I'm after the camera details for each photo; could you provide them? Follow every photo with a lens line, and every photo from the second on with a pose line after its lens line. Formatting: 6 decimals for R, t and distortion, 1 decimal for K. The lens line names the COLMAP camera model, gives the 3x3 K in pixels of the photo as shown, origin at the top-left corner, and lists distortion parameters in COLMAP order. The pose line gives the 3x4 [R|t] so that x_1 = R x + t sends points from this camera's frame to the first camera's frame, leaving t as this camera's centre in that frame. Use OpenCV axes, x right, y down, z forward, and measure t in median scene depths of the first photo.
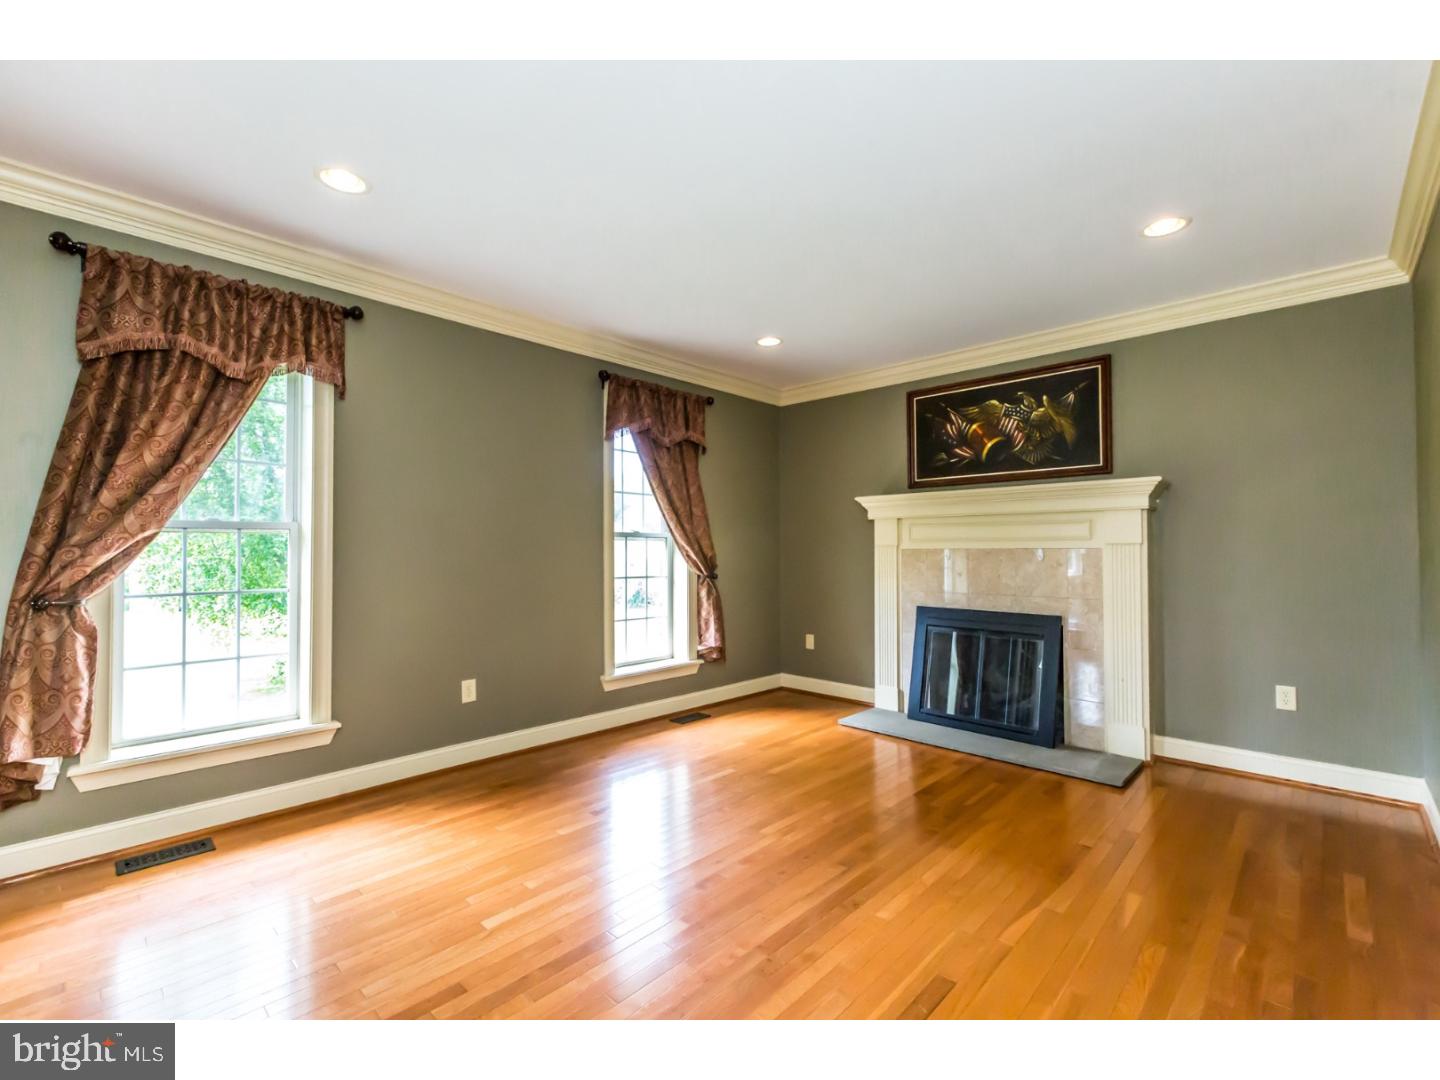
lens RADIAL K [[637.2, 0, 703.7], [0, 637.2, 542.8], [0, 0, 1]] dist [-0.012715, 0.000170]
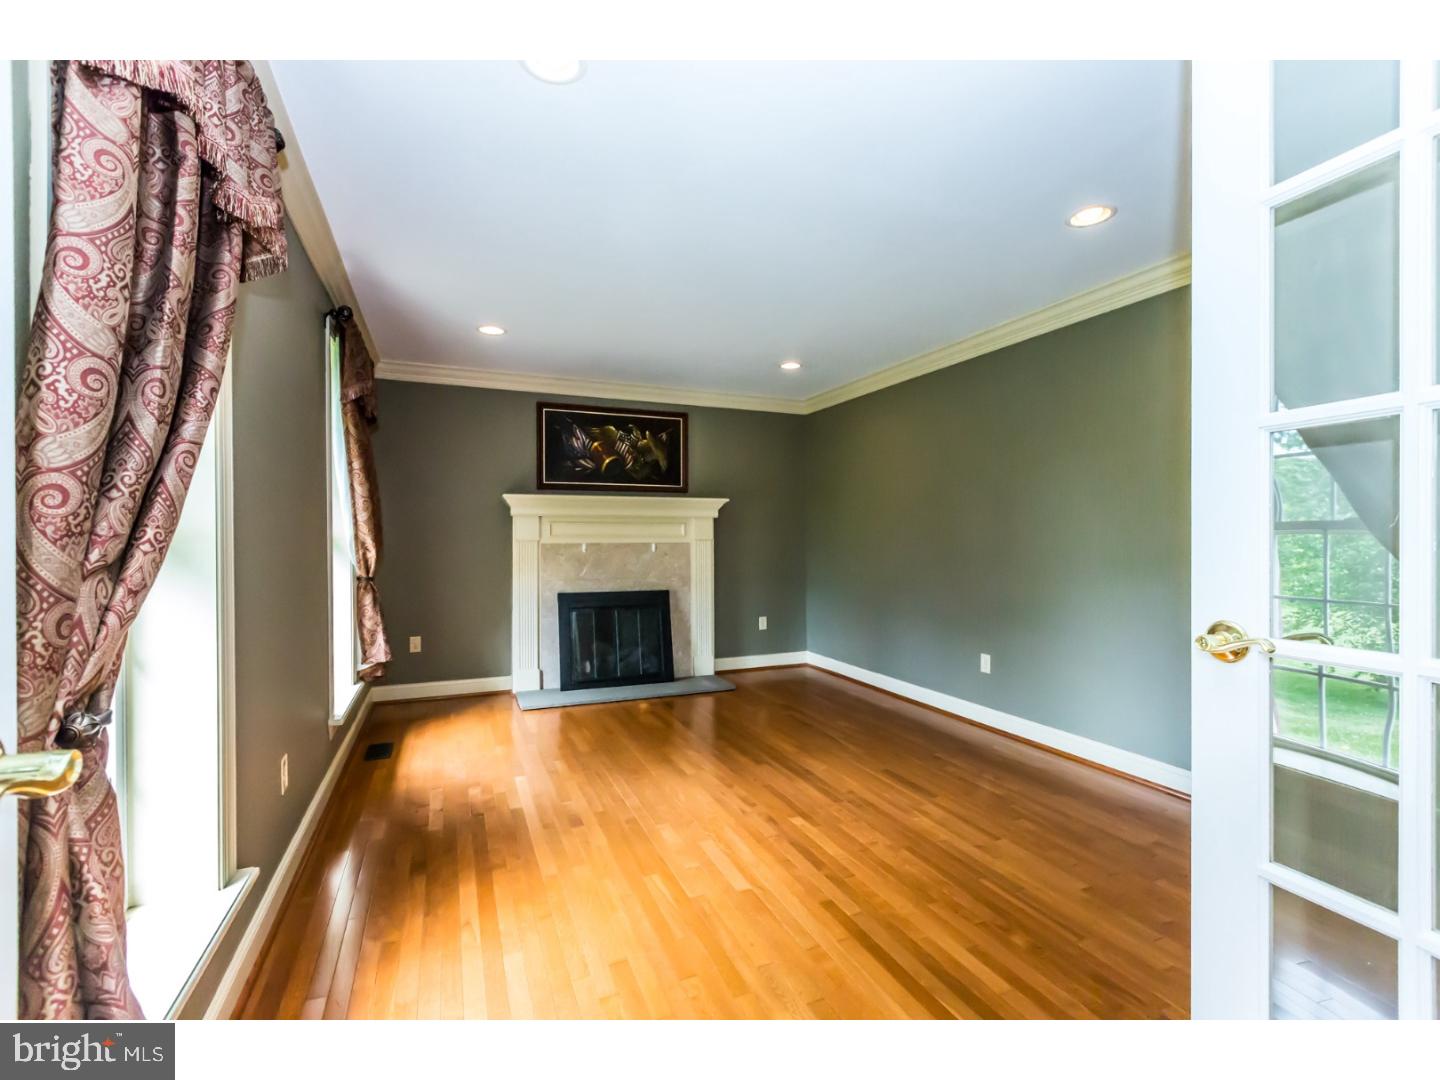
lens RADIAL K [[649.9, 0, 734.4], [0, 649.9, 542.2], [0, 0, 1]] dist [-0.001410, 0.000375]
pose [[0.375767, -0.007719, 0.926682, -0.675478], [-0.010333, 0.999868, 0.012519, -0.011075], [-0.926657, -0.014280, 0.375638, 0.284815]]
